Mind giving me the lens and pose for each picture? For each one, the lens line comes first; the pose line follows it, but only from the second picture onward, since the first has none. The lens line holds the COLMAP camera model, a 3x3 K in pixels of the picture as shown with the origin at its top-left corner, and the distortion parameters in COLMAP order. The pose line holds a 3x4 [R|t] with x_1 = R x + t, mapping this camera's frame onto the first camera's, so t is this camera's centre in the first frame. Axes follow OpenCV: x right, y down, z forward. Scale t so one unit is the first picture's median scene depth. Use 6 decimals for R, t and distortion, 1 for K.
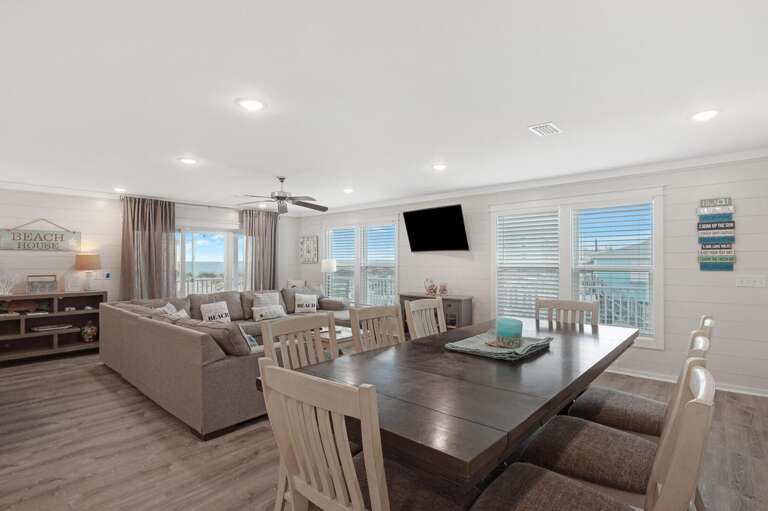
lens RADIAL K [[373.1, 0, 383.1], [0, 373.1, 257.0], [0, 0, 1]] dist [0.003954, 0.000669]
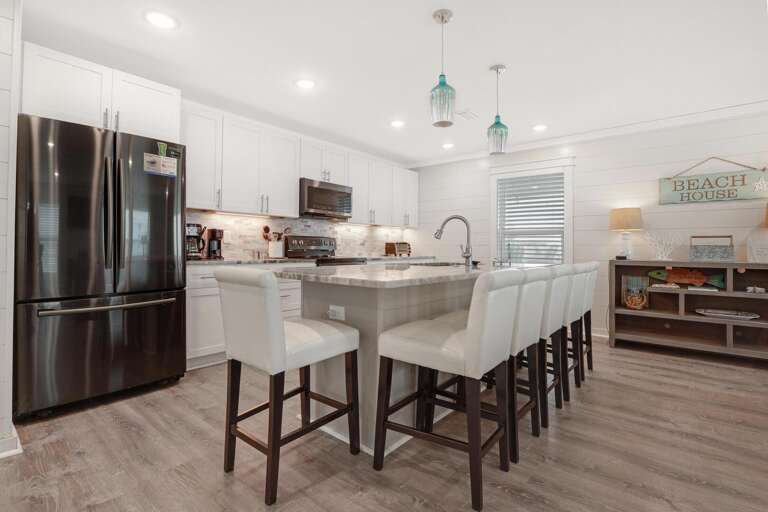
lens RADIAL K [[373.1, 0, 366.4], [0, 373.1, 241.6], [0, 0, 1]] dist [0.003954, 0.000669]
pose [[0.022055, -0.011766, -0.999688, -0.235688], [0.003568, 0.999925, -0.011691, 0.067166], [0.999750, -0.003309, 0.022095, 0.354056]]
